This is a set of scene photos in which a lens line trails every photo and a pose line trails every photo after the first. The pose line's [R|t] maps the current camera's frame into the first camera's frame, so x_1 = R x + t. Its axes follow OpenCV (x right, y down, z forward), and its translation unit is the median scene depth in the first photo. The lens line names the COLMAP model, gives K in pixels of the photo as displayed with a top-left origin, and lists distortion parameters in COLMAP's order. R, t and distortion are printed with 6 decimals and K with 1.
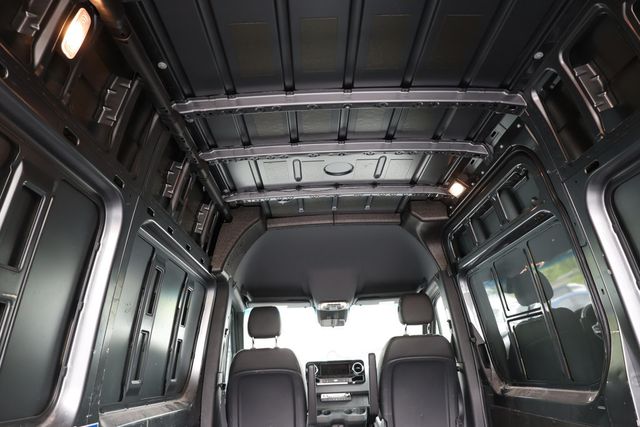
lens RADIAL K [[441.9, 0, 320.0], [0, 441.9, 213.5], [0, 0, 1]] dist [-0.006409, 0.001125]
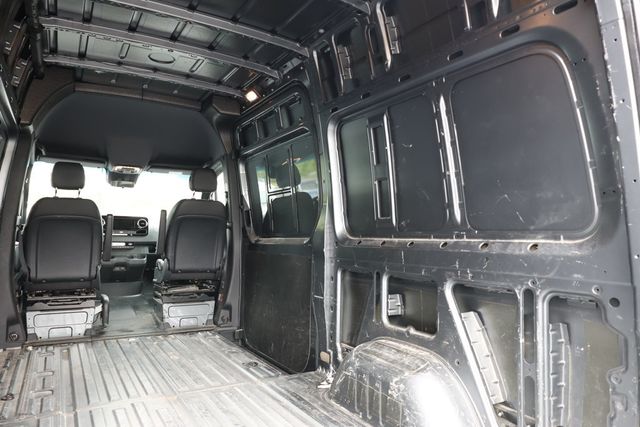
lens RADIAL K [[441.9, 0, 320.0], [0, 441.9, 213.5], [0, 0, 1]] dist [-0.006409, 0.001125]
pose [[0.861822, 0.081212, 0.500666, -0.131516], [-0.213890, 0.953228, 0.213560, -0.041049], [-0.459906, -0.291139, 0.838883, -0.274009]]
